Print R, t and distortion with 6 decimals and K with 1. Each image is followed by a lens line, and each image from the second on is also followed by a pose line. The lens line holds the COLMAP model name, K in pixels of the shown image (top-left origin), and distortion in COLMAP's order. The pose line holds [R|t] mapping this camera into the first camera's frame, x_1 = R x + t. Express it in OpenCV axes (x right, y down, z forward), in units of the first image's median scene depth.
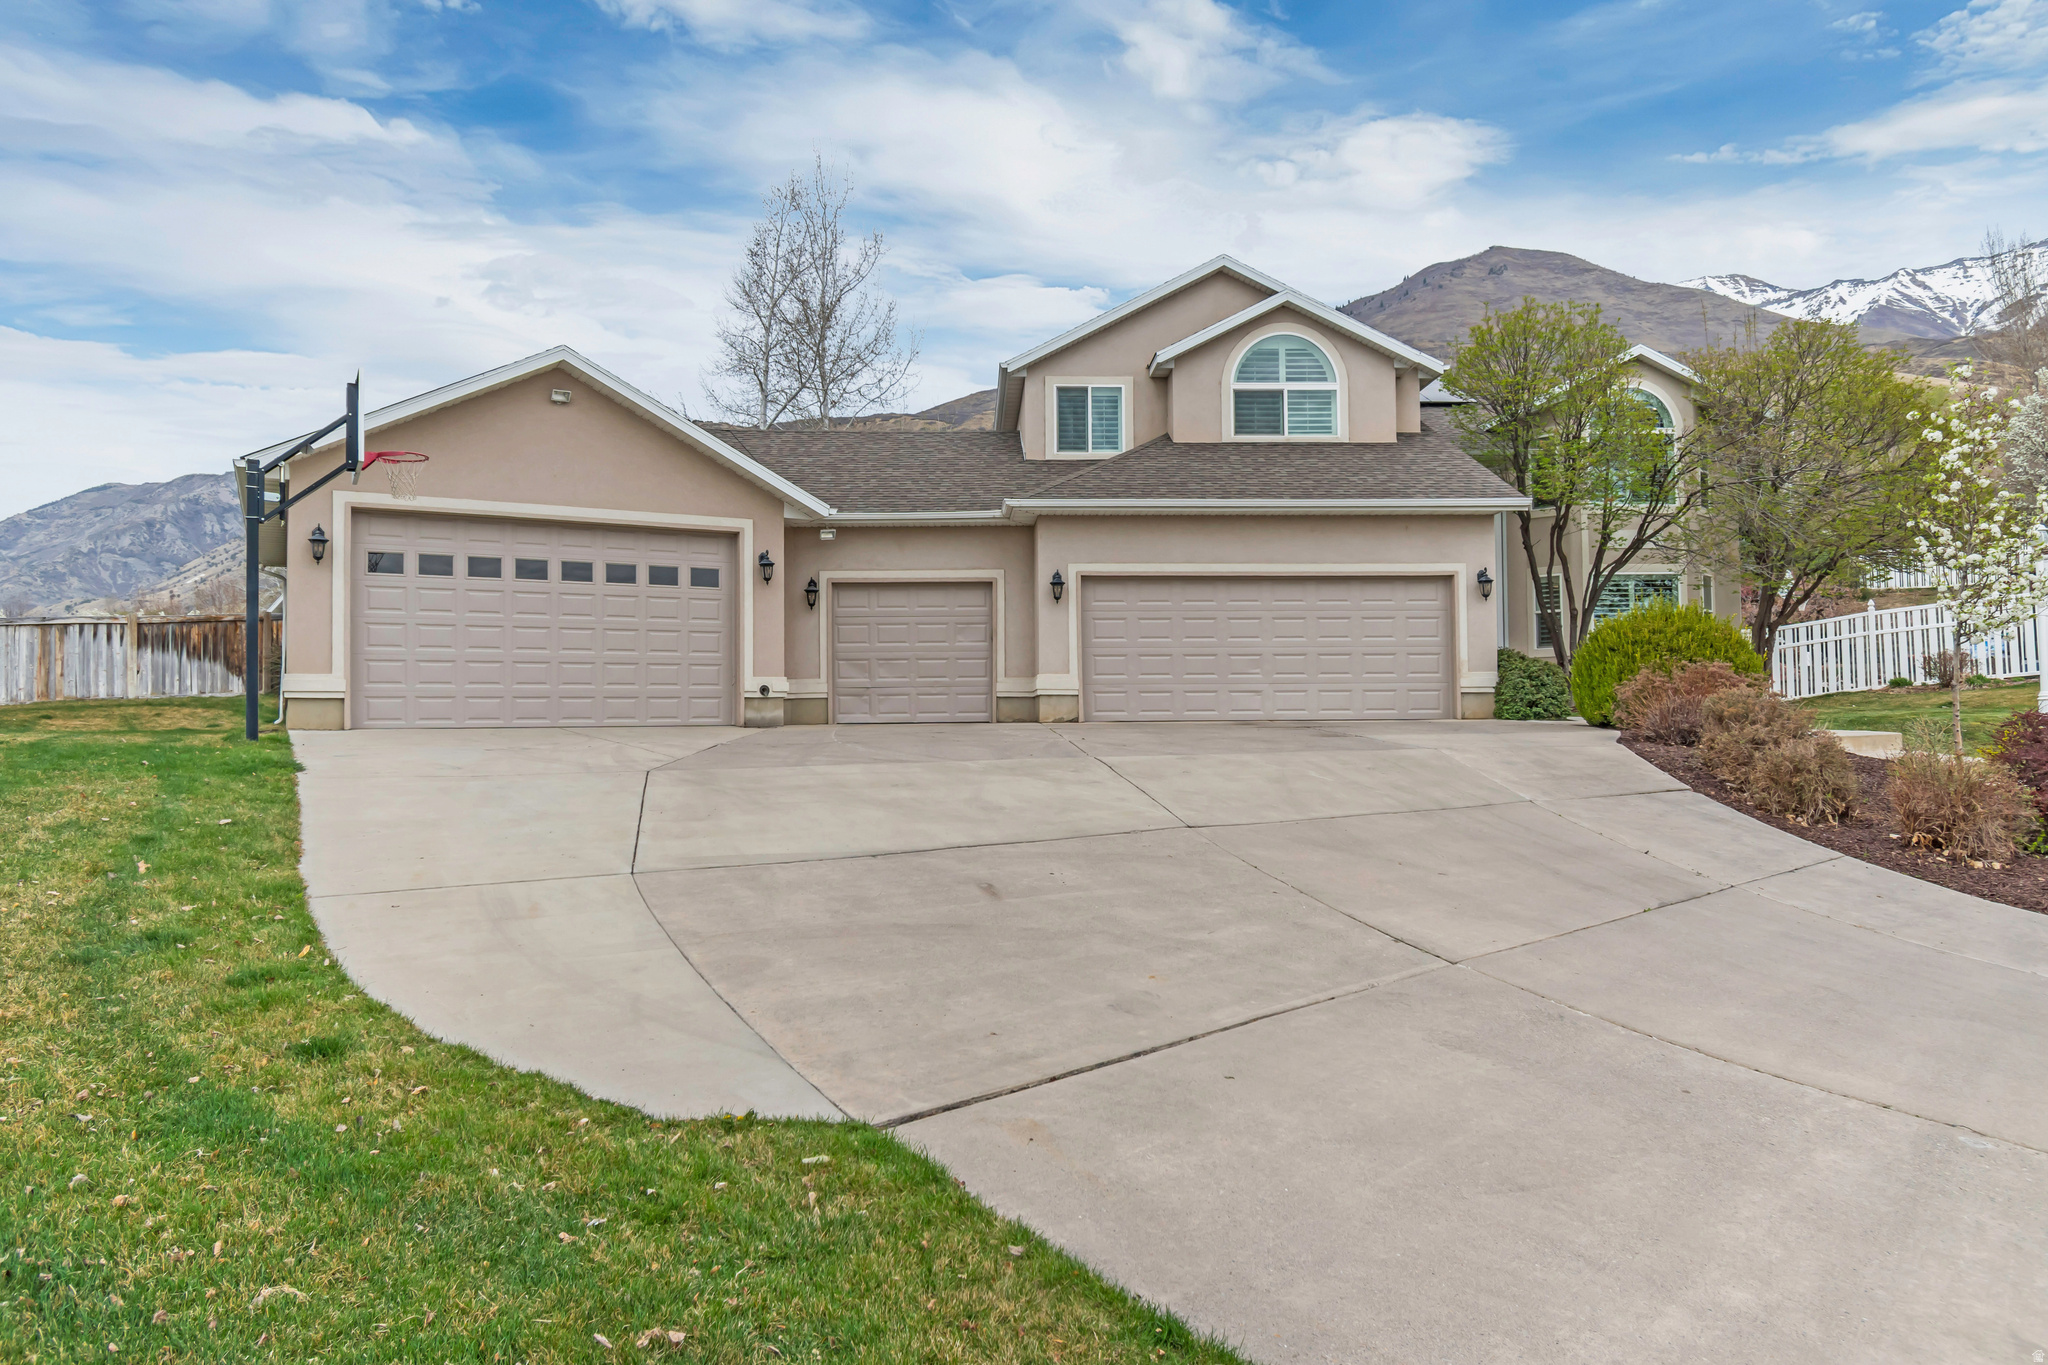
lens RADIAL K [[1332.8, 0, 1024.0], [0, 1332.8, 682.5], [0, 0, 1]] dist [-0.005223, -0.001850]
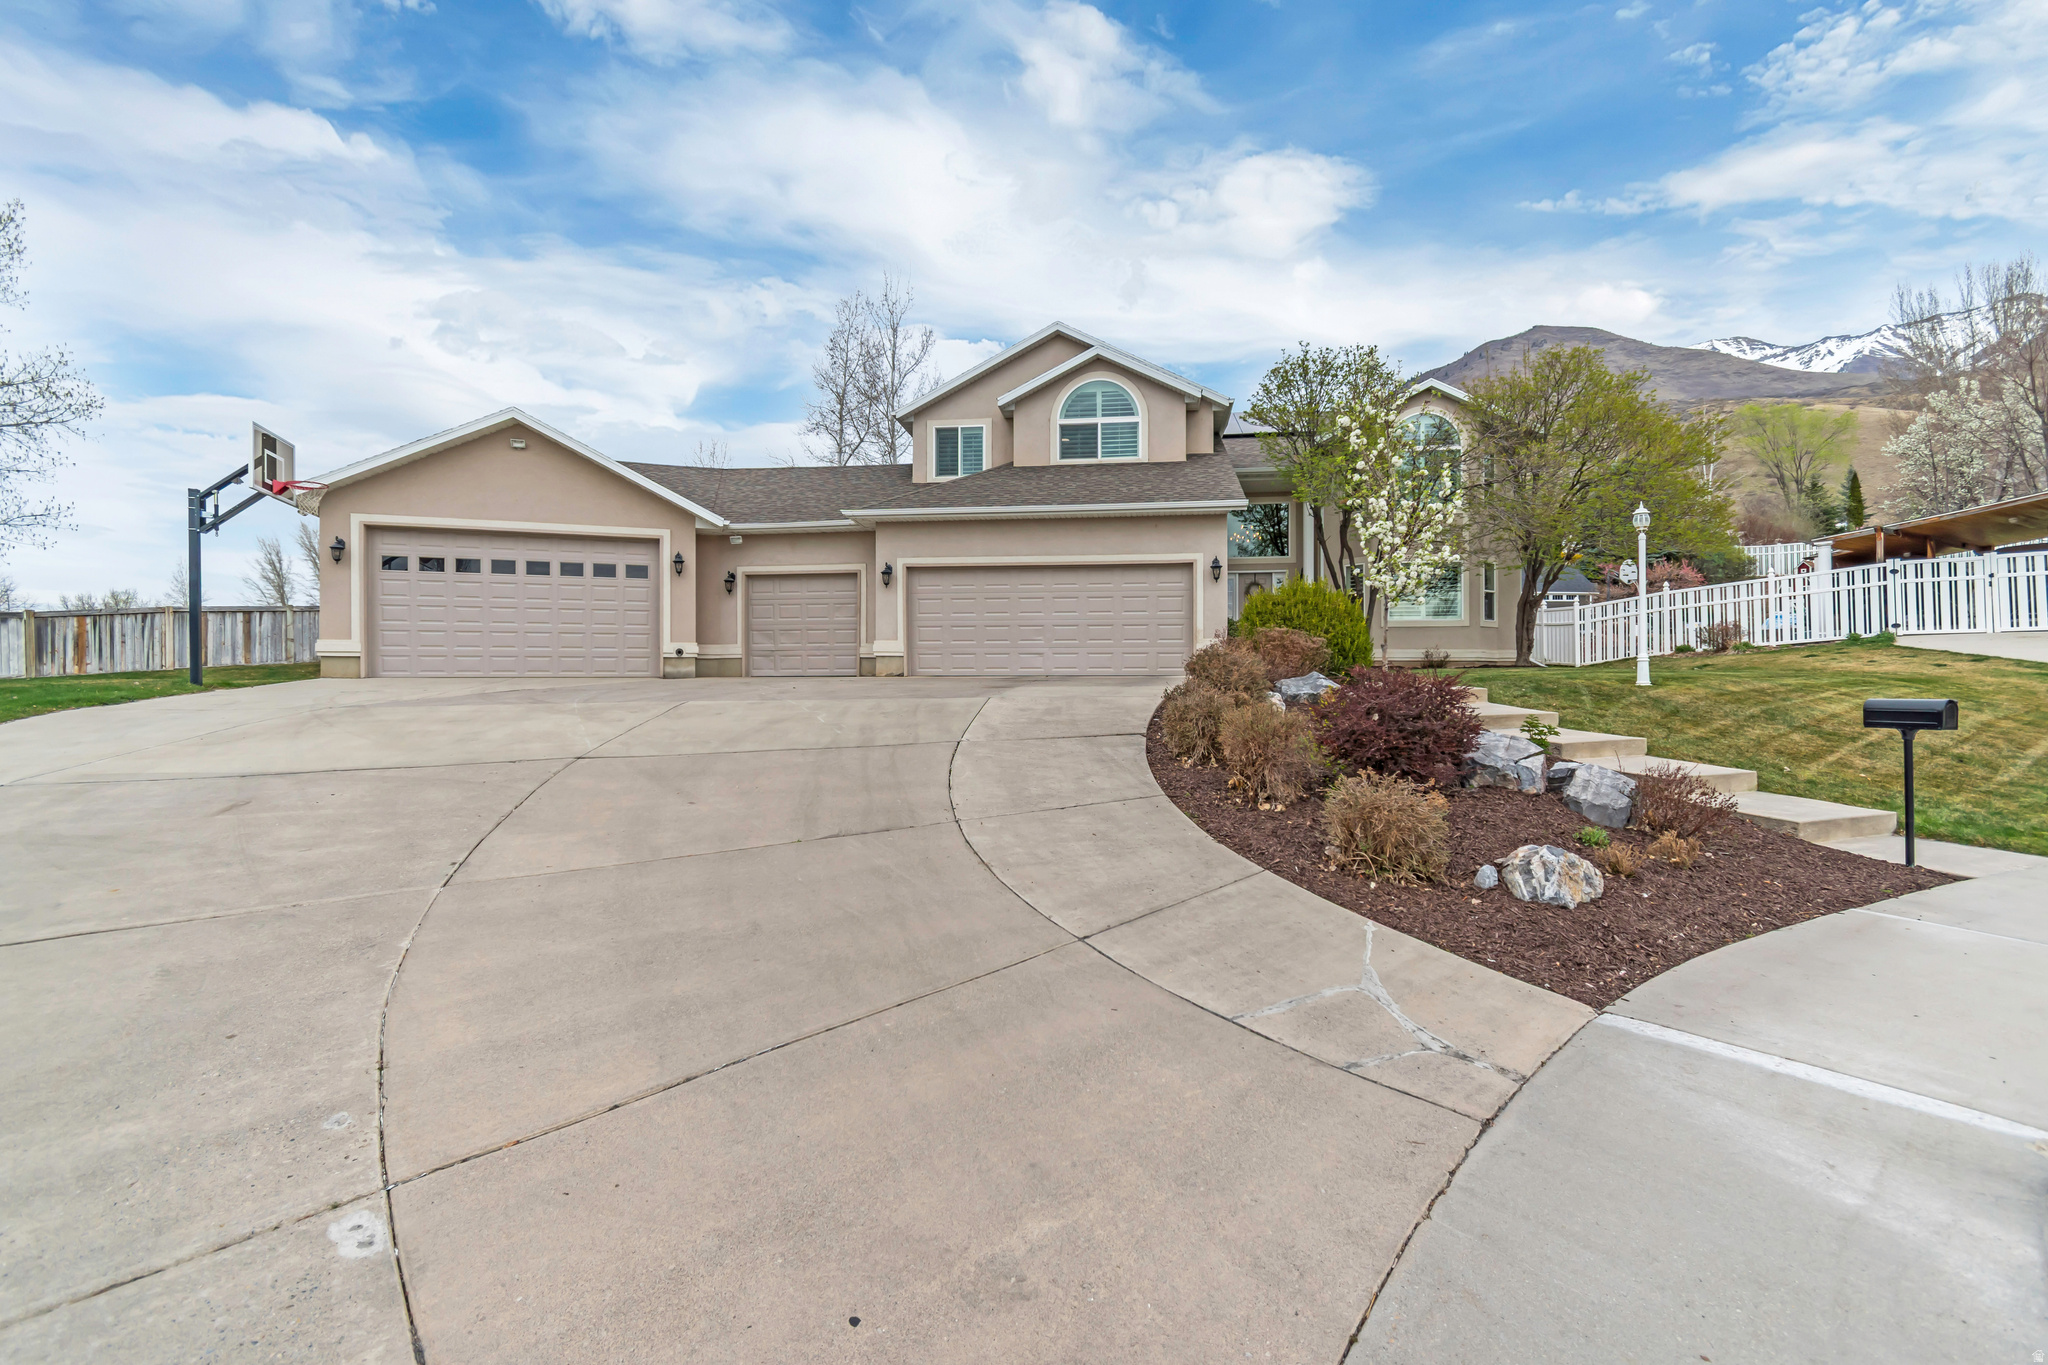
lens RADIAL K [[914.7, 0, 1025.8], [0, 914.7, 679.2], [0, 0, 1]] dist [0.002216, 0.000093]
pose [[0.987032, 0.005906, -0.160415, 0.296629], [-0.001059, 0.999541, 0.030283, 0.004375], [0.160520, -0.029721, 0.986585, 0.104960]]
